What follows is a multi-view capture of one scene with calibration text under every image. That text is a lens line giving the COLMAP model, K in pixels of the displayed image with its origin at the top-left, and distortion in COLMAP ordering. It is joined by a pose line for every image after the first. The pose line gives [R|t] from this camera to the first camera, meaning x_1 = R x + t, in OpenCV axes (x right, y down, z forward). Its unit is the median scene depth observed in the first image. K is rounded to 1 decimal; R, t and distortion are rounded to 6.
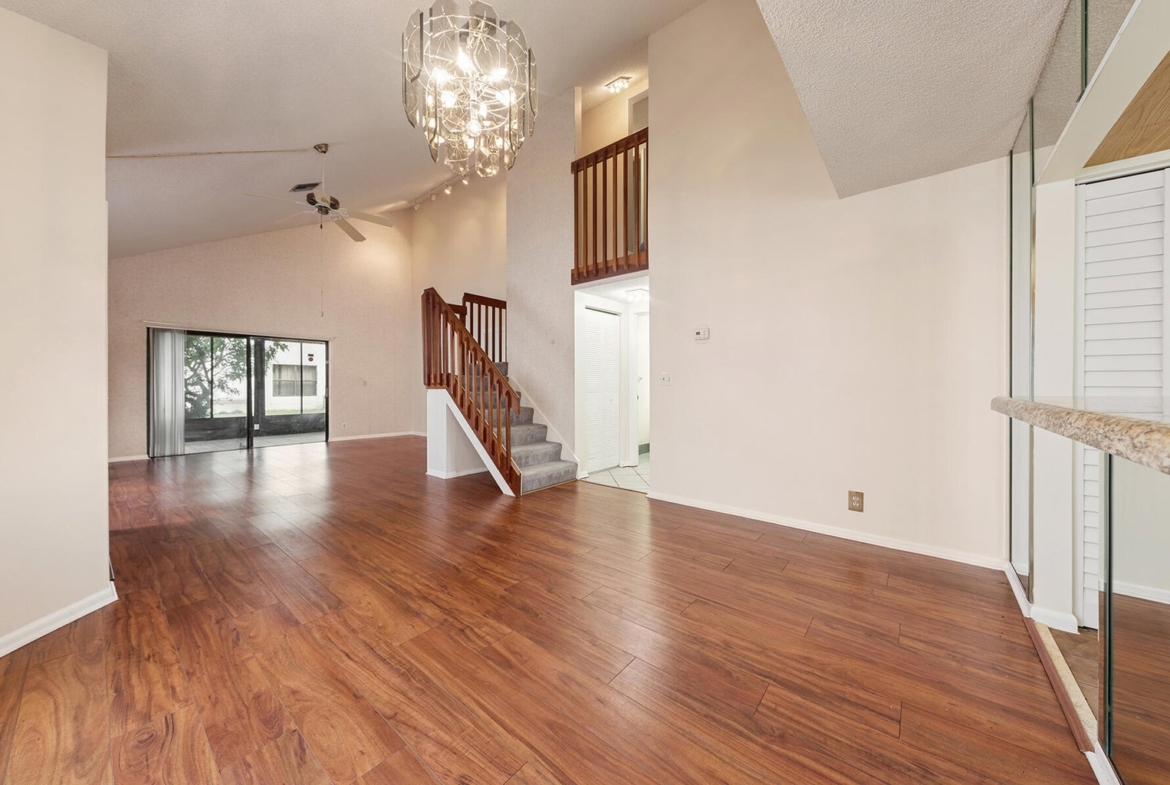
lens RADIAL K [[407.1, 0, 591.0], [0, 407.1, 384.5], [0, 0, 1]] dist [-0.008036, -0.000831]
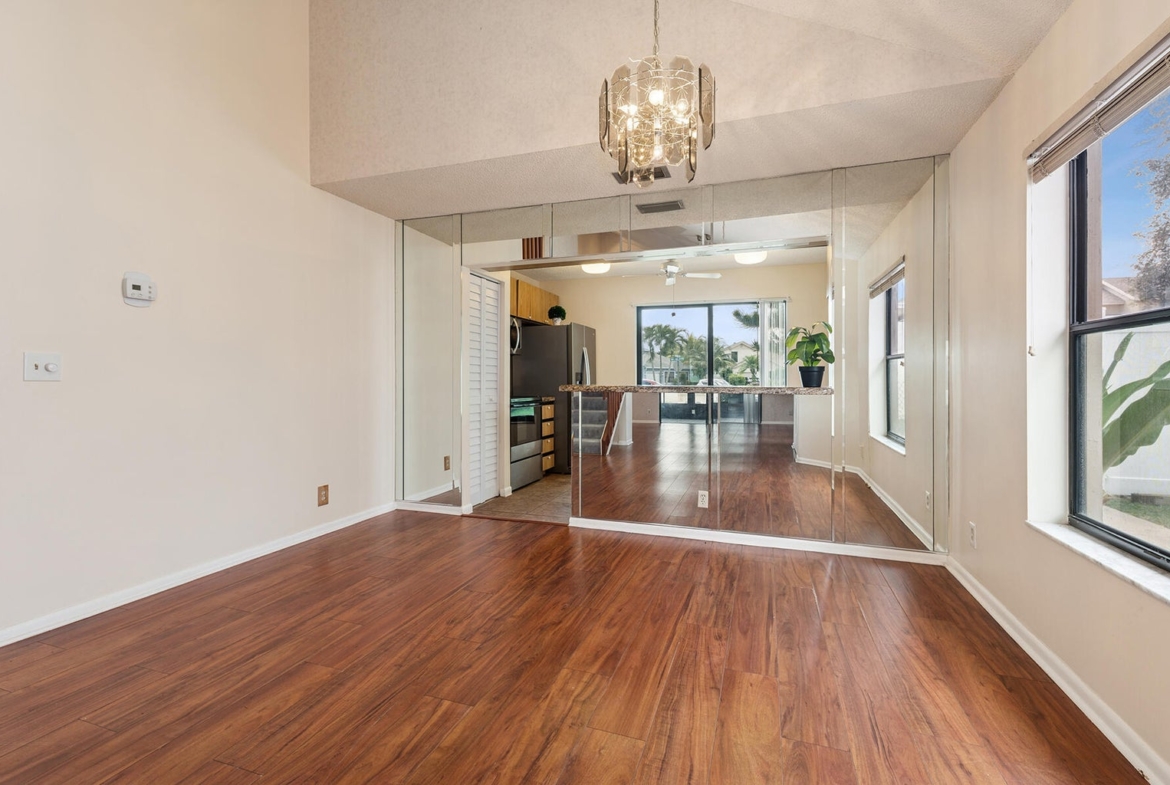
lens RADIAL K [[527.5, 0, 586.8], [0, 527.5, 373.0], [0, 0, 1]] dist [0.017387, 0.000133]
pose [[-0.342520, 0.002258, 0.939508, -1.263843], [-0.001289, 0.999995, -0.002873, -0.015098], [-0.939510, -0.002195, -0.342515, 1.336773]]
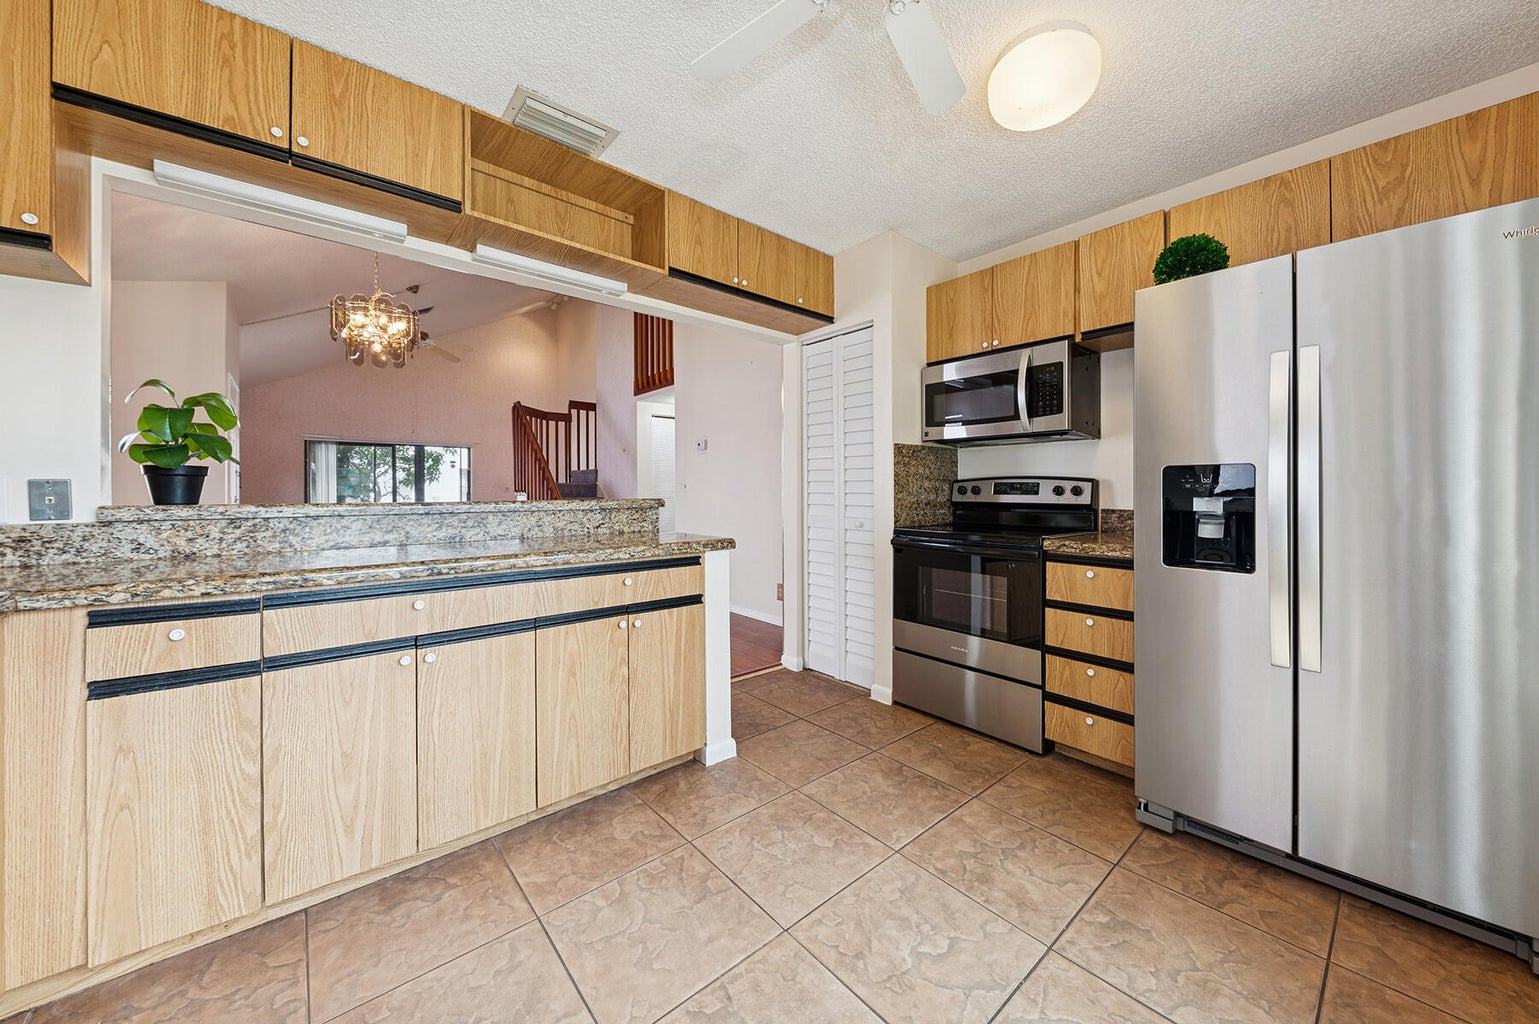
lens RADIAL K [[558.9, 0, 773.8], [0, 558.9, 495.8], [0, 0, 1]] dist [0.000488, 0.000016]
pose [[0.981899, 0.003410, -0.189377, 1.488030], [-0.002930, 0.999992, 0.002813, 0.017840], [0.189385, -0.002208, 0.981900, -0.882757]]
